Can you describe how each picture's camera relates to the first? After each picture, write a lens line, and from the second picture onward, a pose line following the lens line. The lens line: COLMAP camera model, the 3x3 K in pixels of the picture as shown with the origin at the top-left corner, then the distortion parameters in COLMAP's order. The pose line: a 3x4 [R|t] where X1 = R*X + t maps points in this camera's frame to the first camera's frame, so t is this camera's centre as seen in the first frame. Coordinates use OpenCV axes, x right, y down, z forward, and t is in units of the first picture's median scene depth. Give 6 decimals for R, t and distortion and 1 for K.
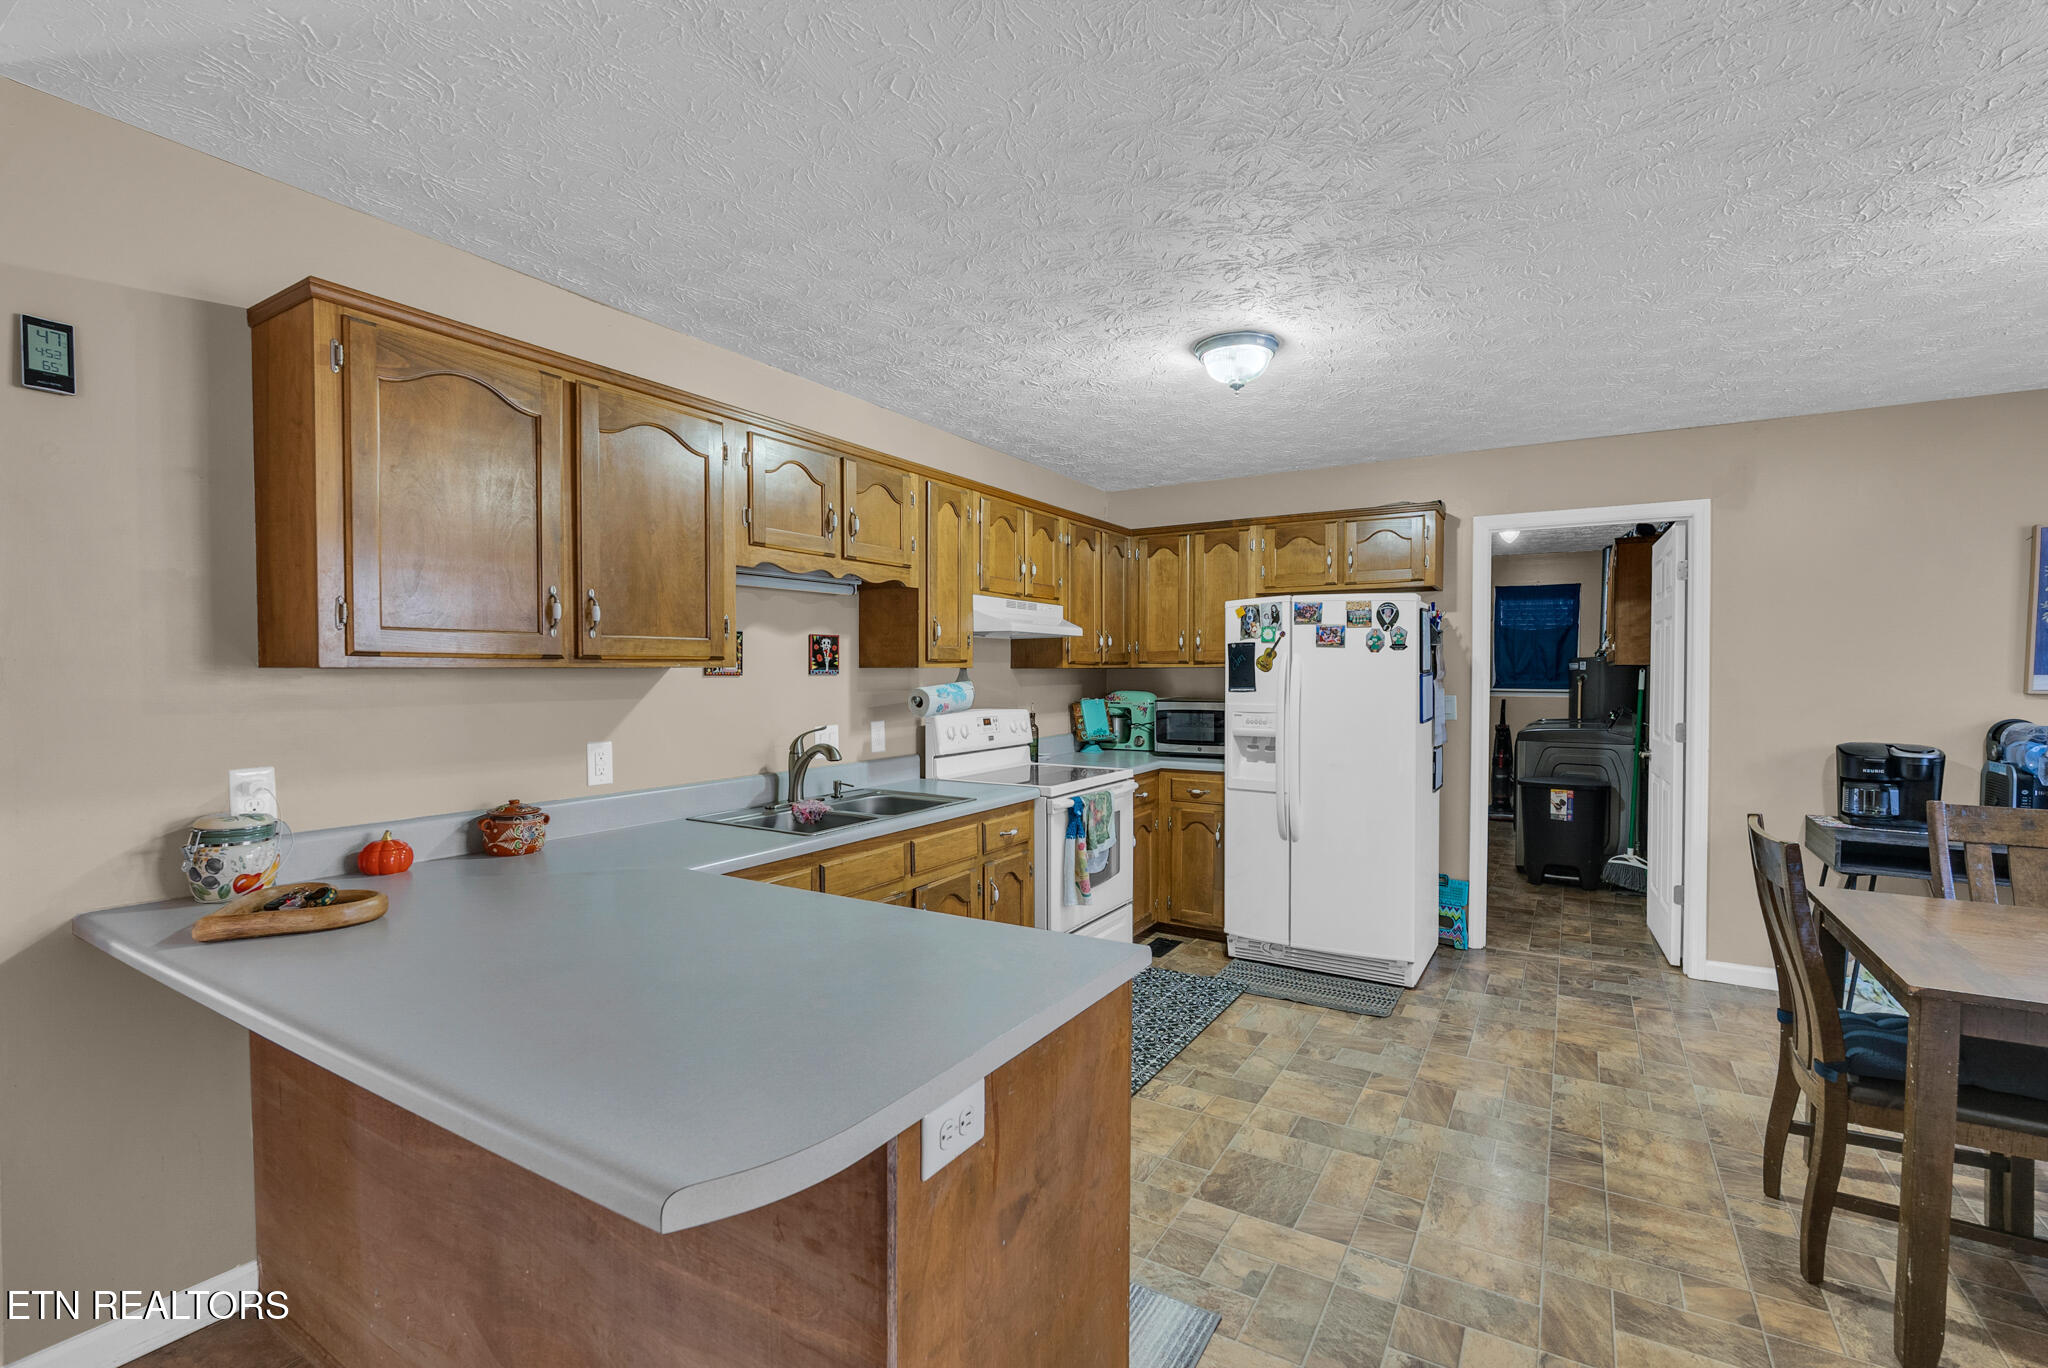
lens RADIAL K [[896.1, 0, 1037.6], [0, 896.1, 691.6], [0, 0, 1]] dist [-0.007514, -0.000085]
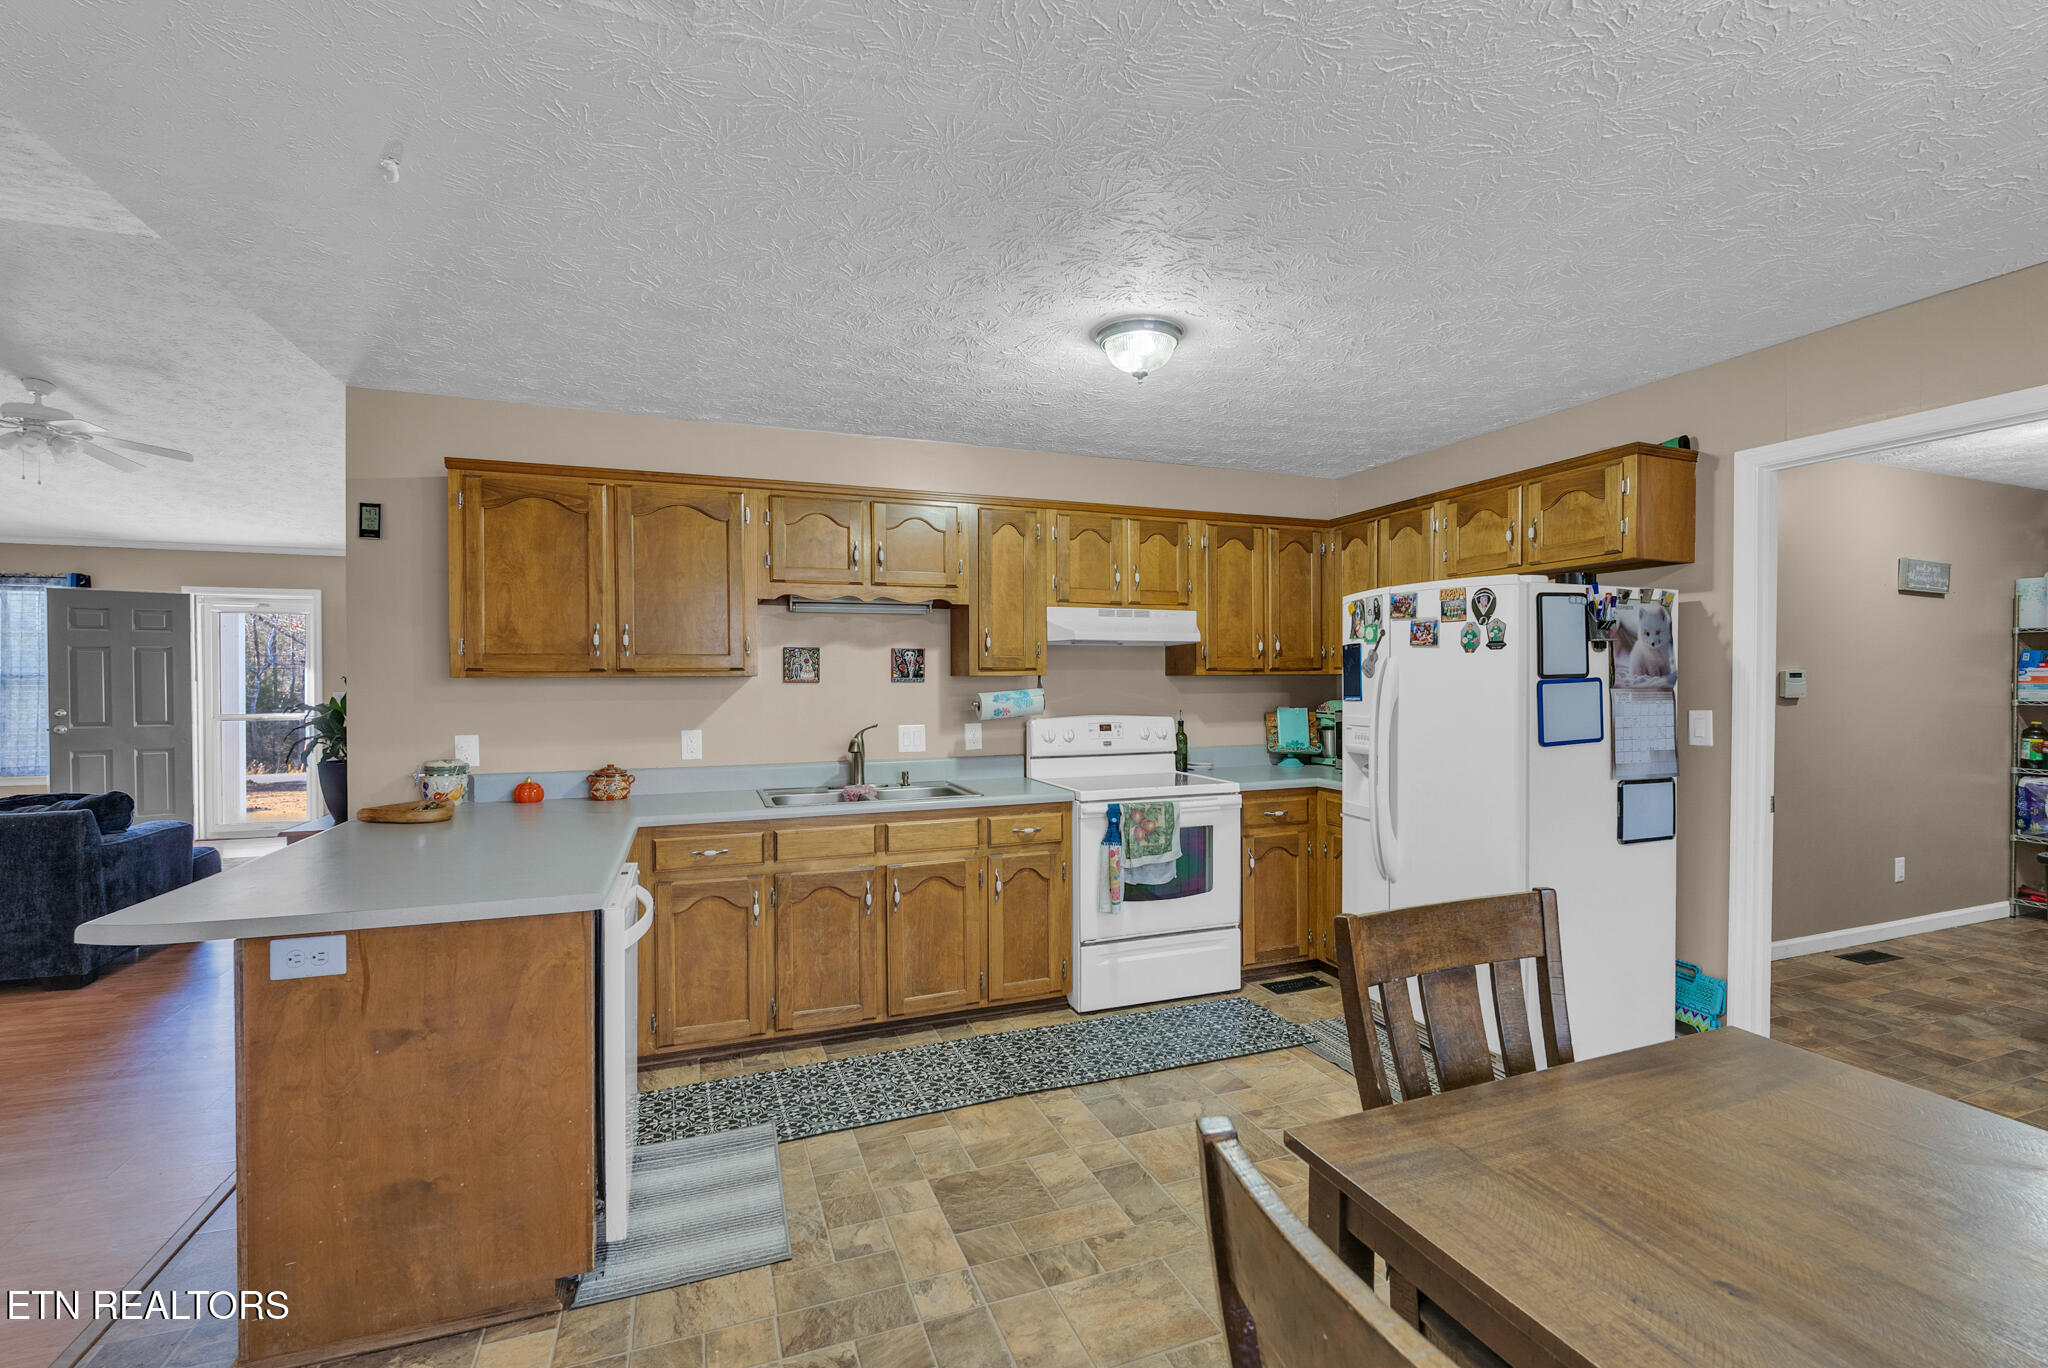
lens RADIAL K [[896.1, 0, 1037.6], [0, 896.1, 691.6], [0, 0, 1]] dist [-0.007514, -0.000085]
pose [[0.790490, 0.005195, -0.612453, 0.560796], [-0.010608, 0.999930, -0.005210, -0.001532], [0.612383, 0.010615, 0.790490, 0.149764]]
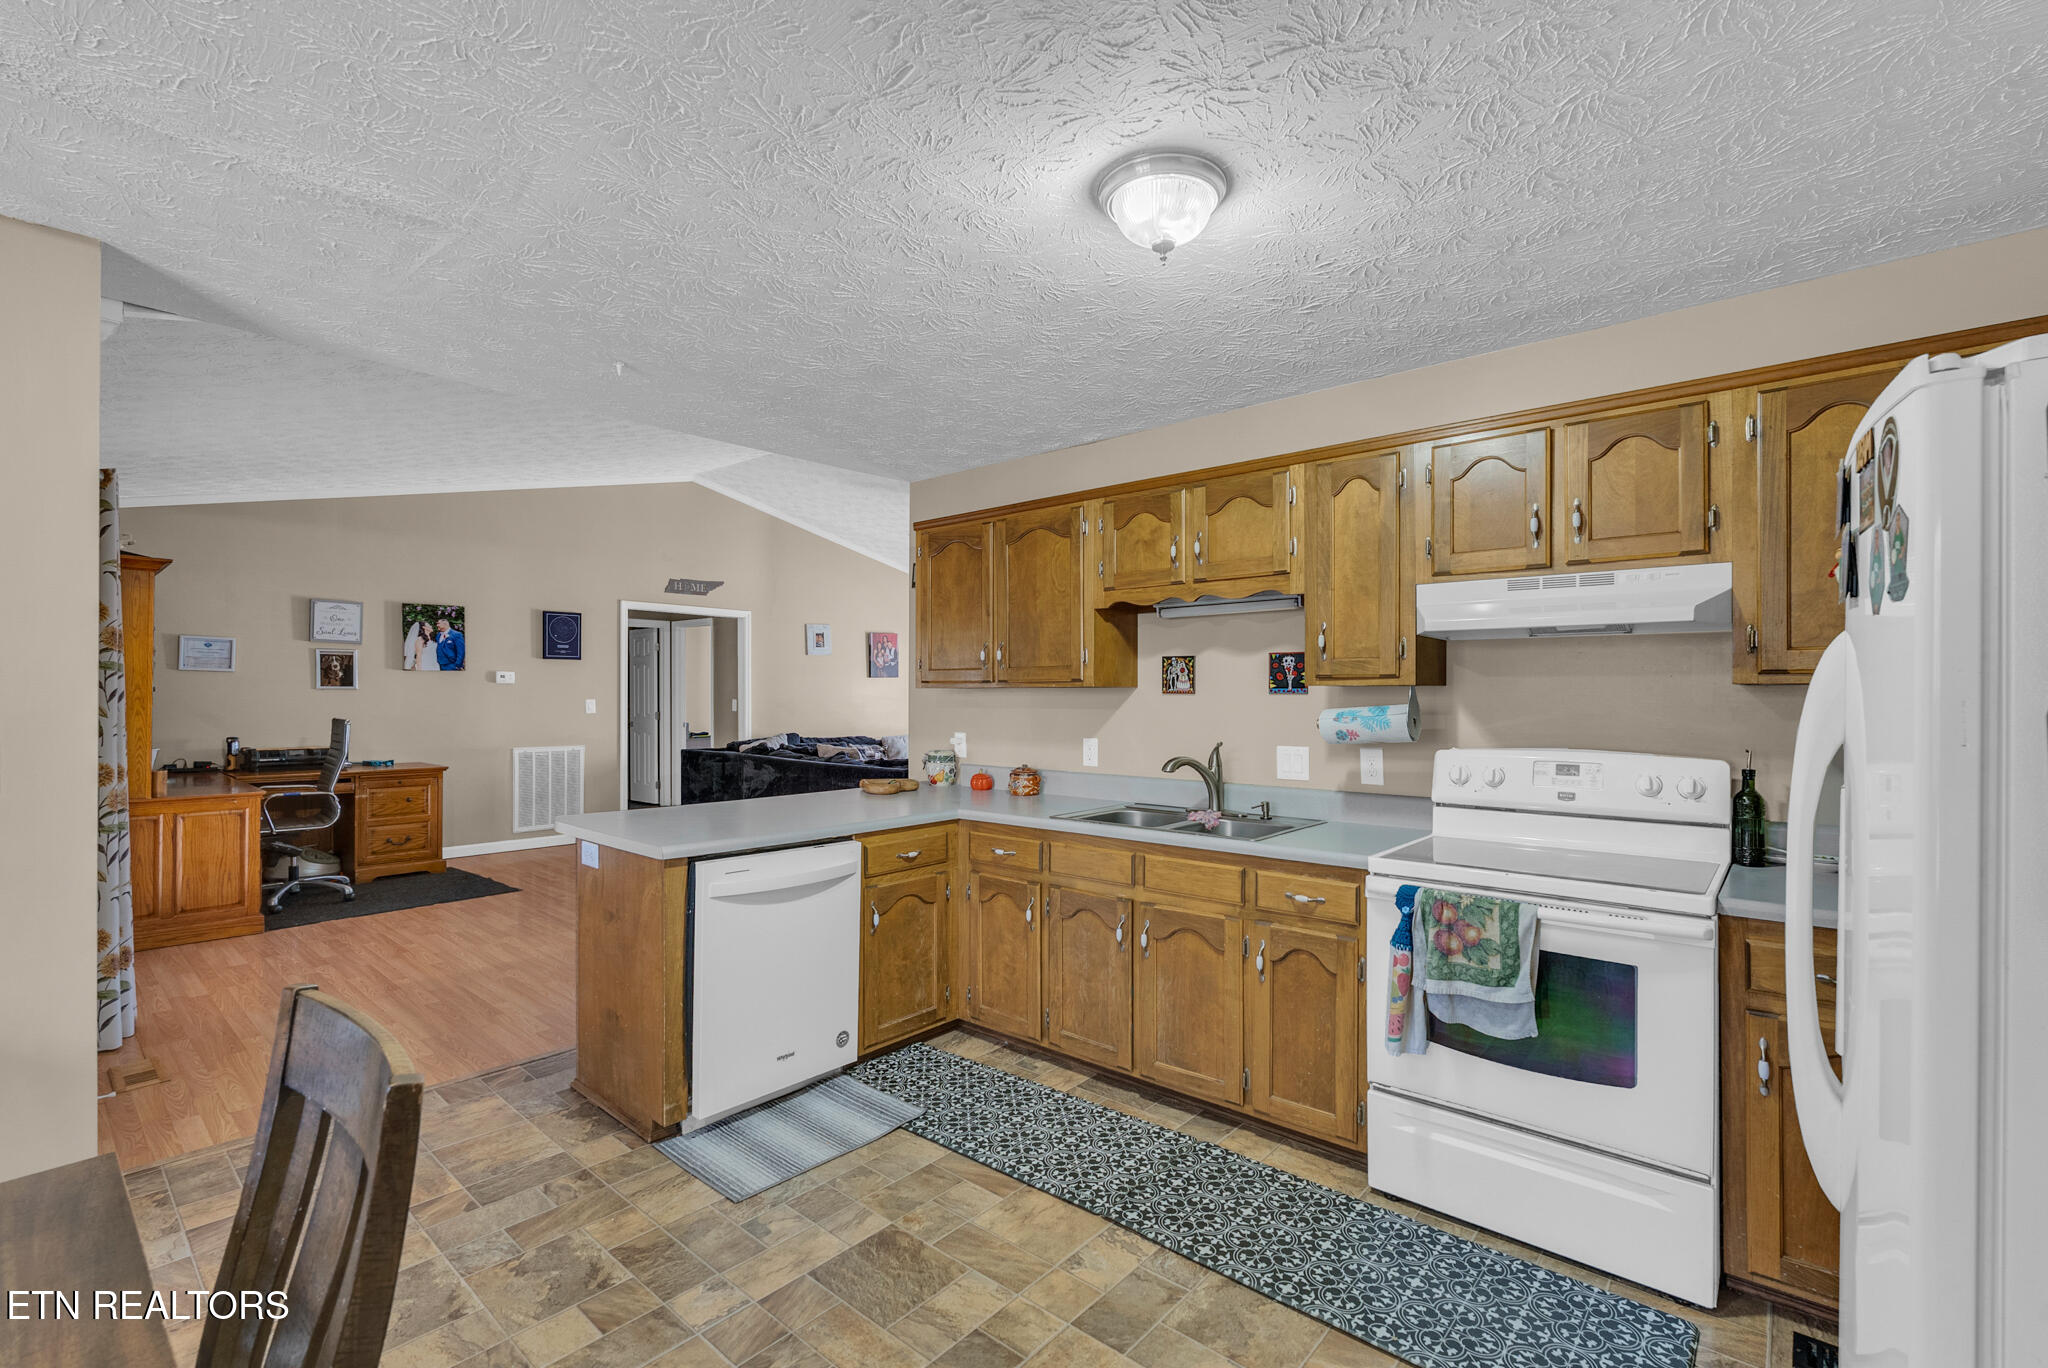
lens RADIAL K [[896.1, 0, 1037.6], [0, 896.1, 691.6], [0, 0, 1]] dist [-0.007514, -0.000085]
pose [[-0.163945, -0.000731, -0.986469, 0.685210], [-0.023318, 0.999723, 0.003134, -0.015753], [0.986194, 0.023516, -0.163917, 0.801160]]
